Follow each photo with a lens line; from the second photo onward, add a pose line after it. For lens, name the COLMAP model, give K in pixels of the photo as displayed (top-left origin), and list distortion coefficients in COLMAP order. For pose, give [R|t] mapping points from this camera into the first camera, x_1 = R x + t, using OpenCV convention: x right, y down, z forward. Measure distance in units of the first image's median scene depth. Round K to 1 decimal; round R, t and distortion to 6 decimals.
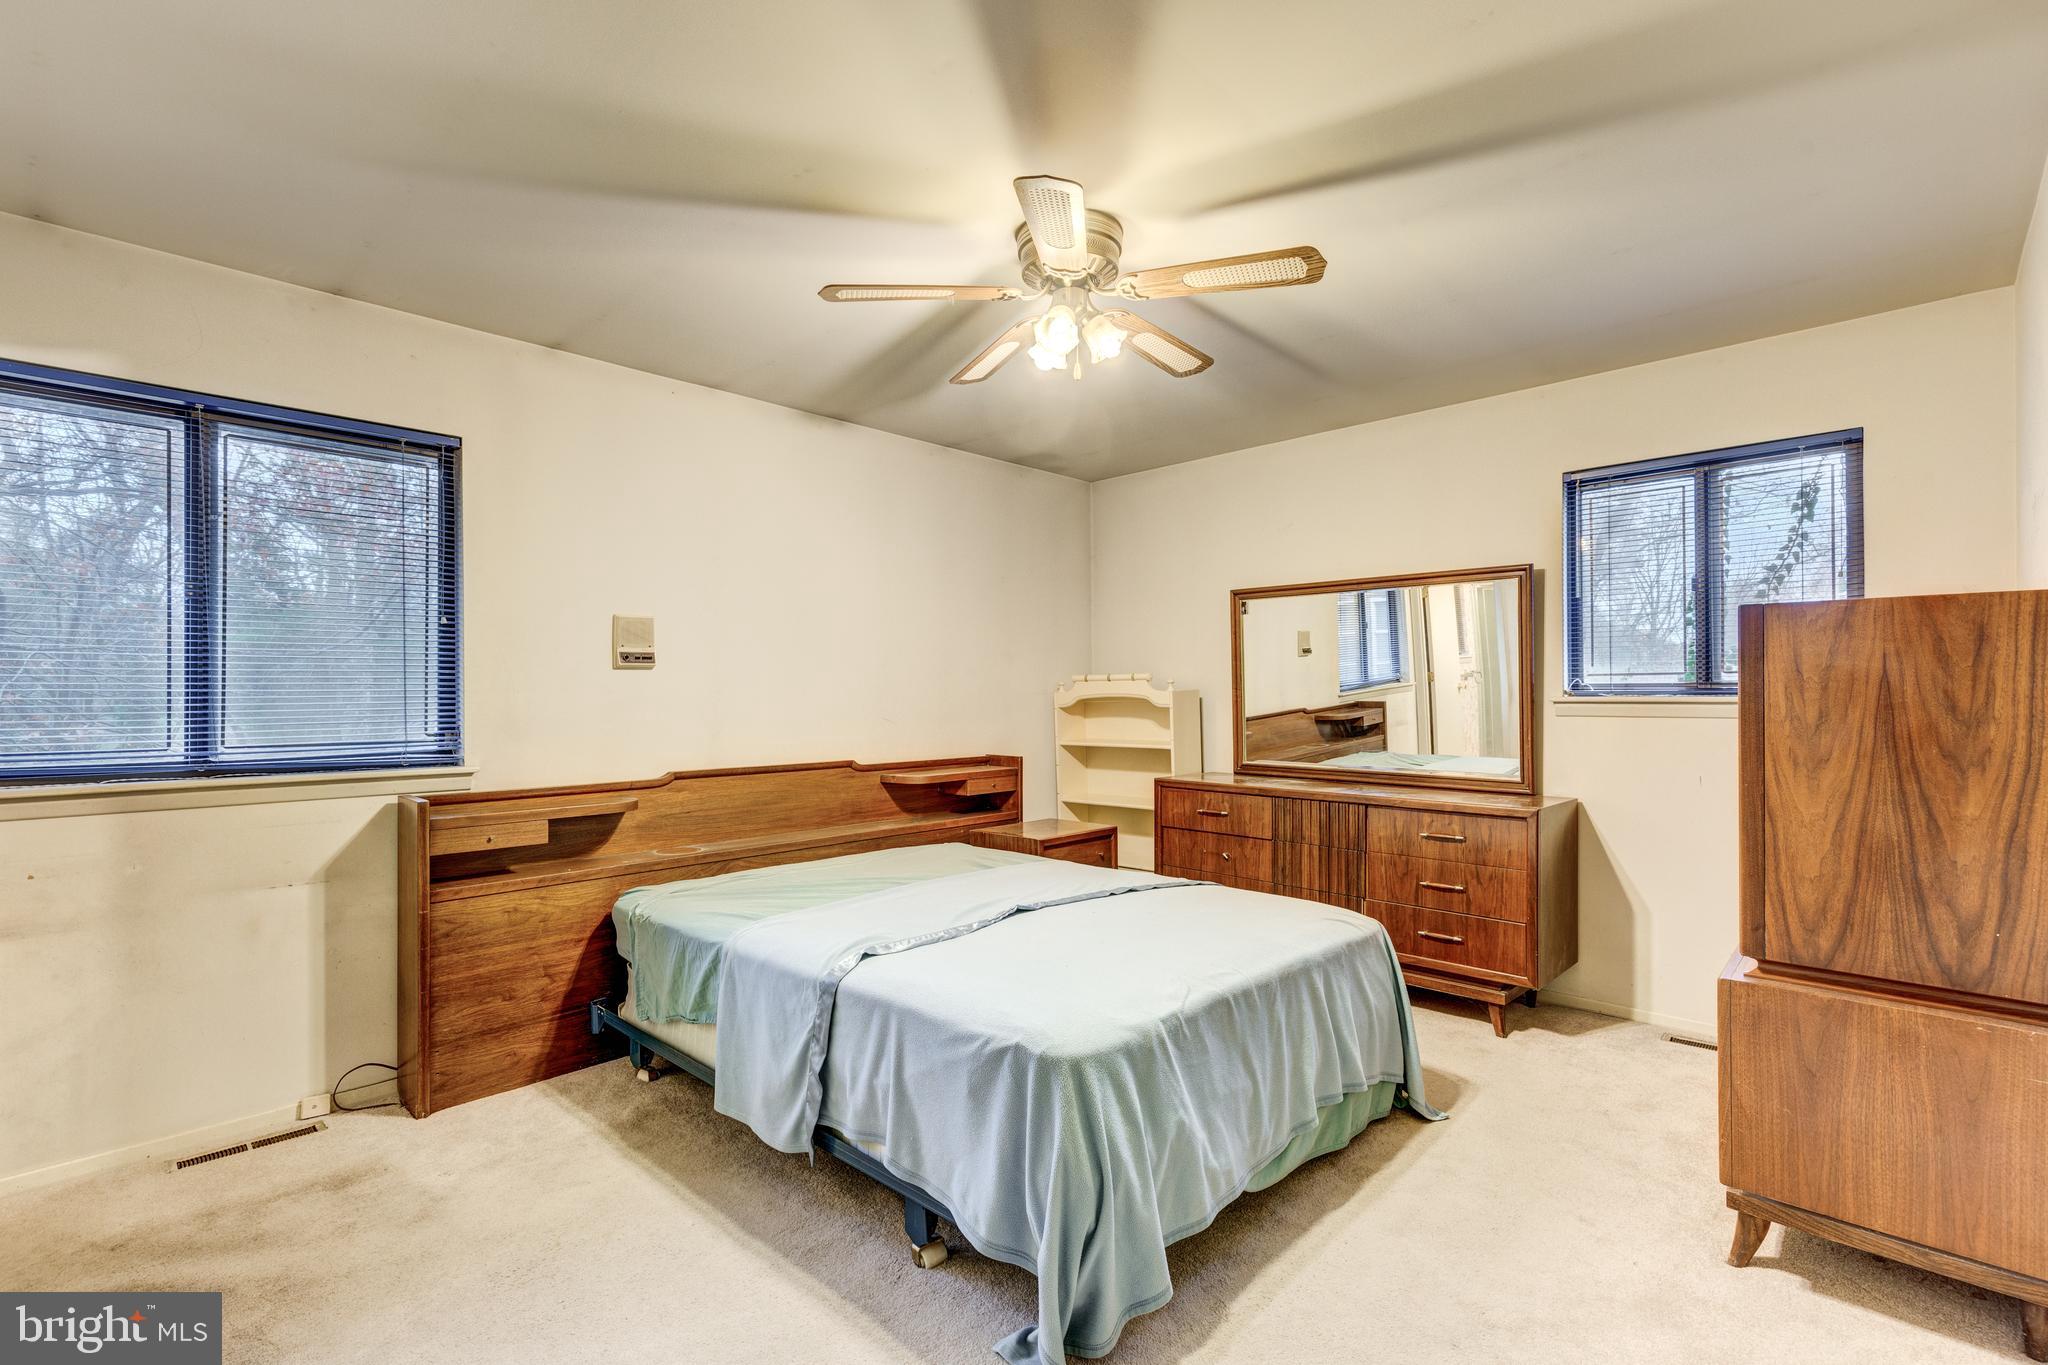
lens RADIAL K [[926.6, 0, 1029.7], [0, 926.6, 692.5], [0, 0, 1]] dist [0.011214, -0.004087]
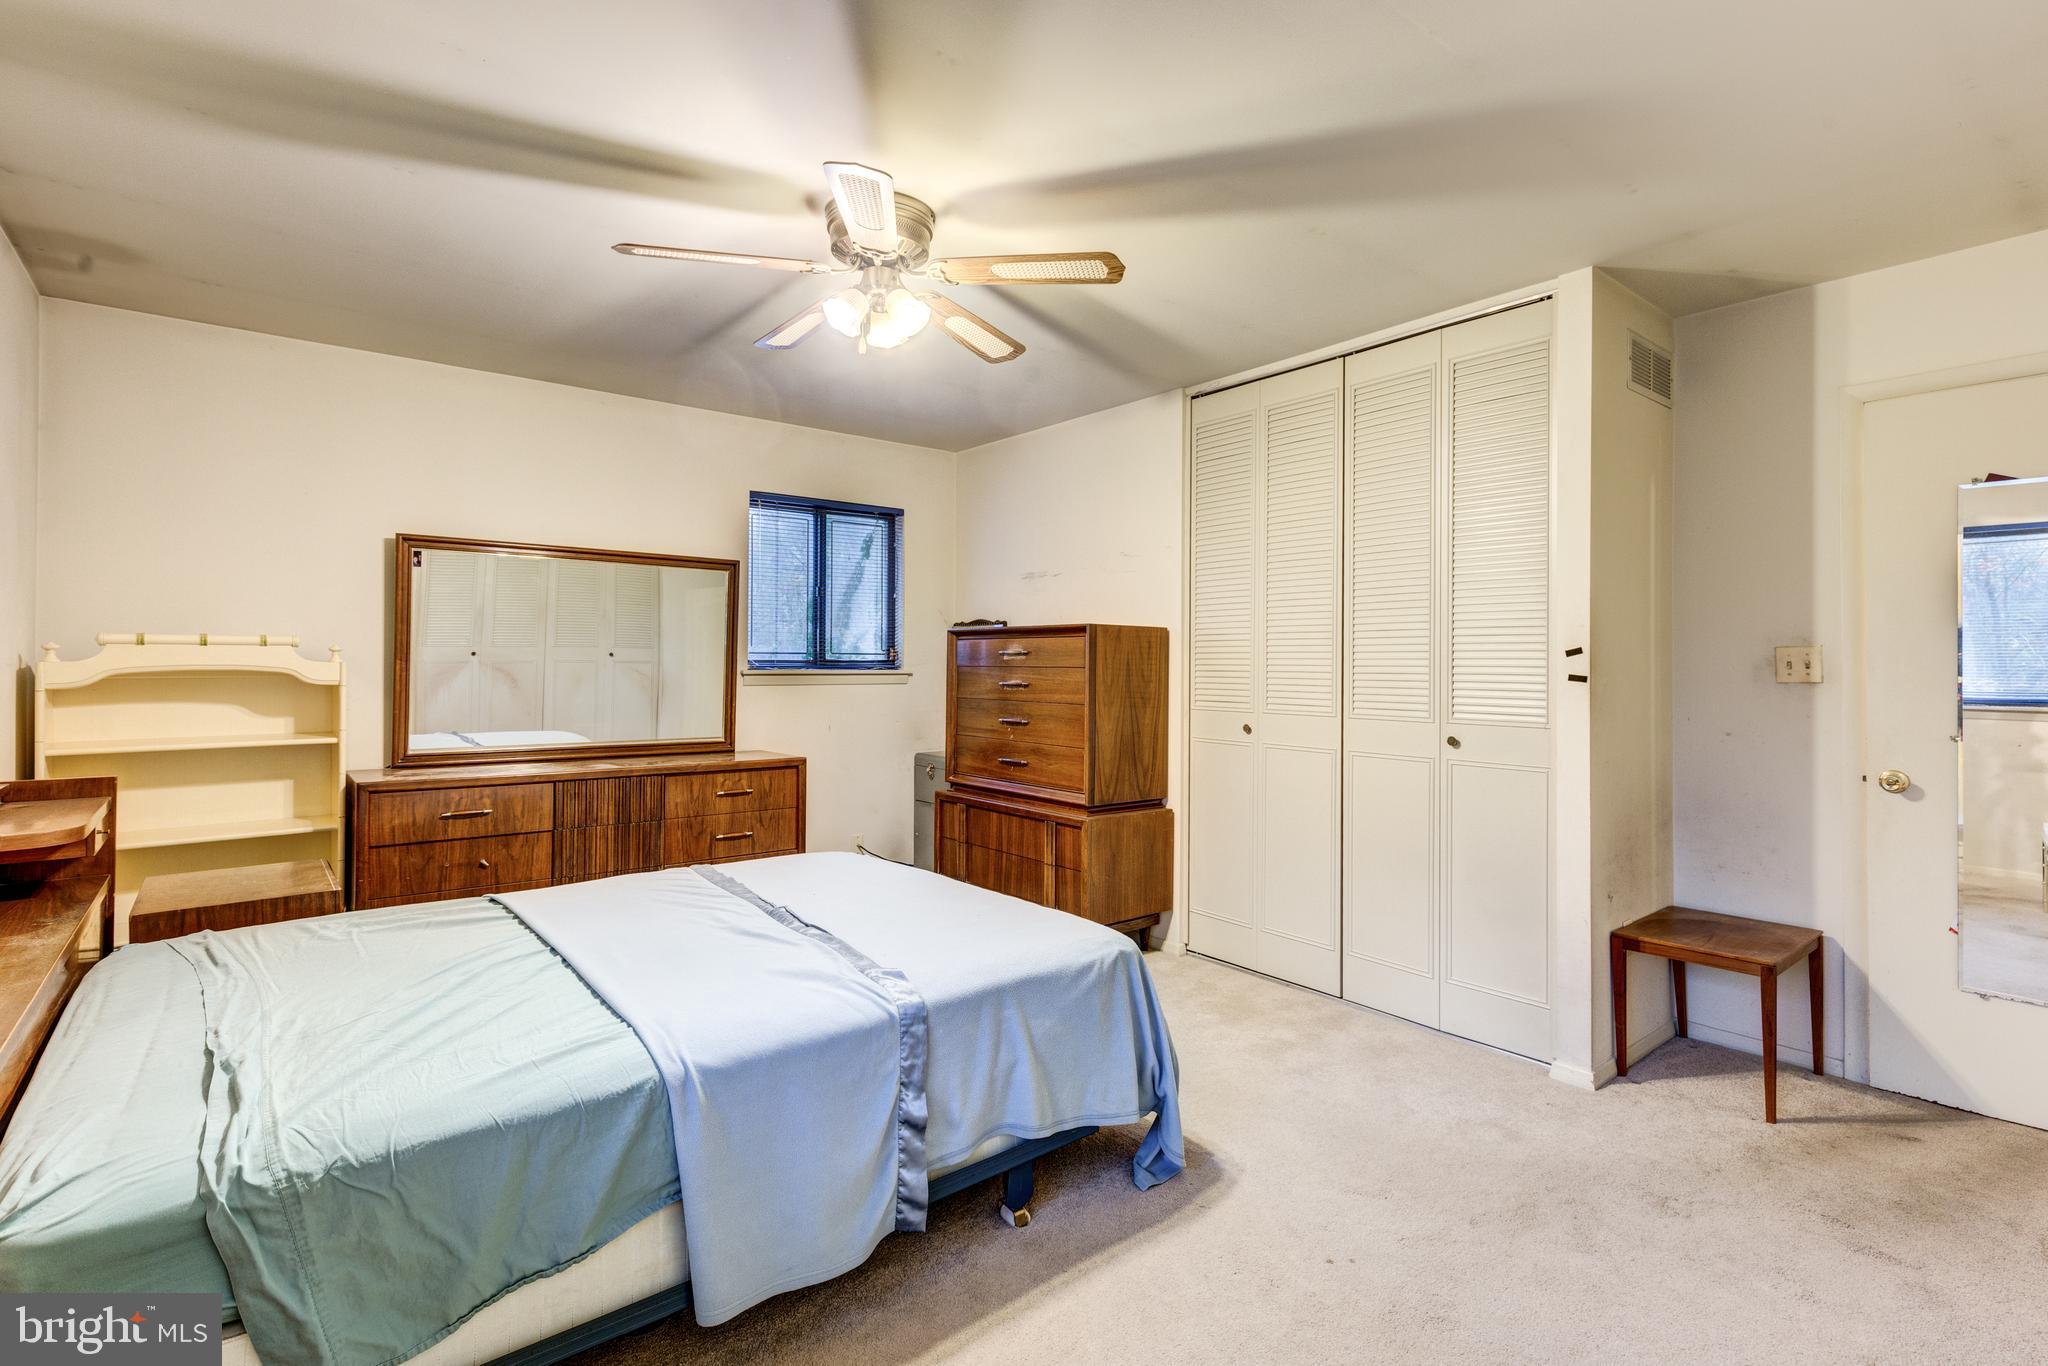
lens RADIAL K [[926.6, 0, 1029.0], [0, 926.6, 665.5], [0, 0, 1]] dist [0.011214, -0.004087]
pose [[0.134039, 0.004524, 0.990966, -0.755722], [-0.007759, 0.999964, -0.003516, -0.000572], [-0.990946, -0.007218, 0.134069, 0.569803]]
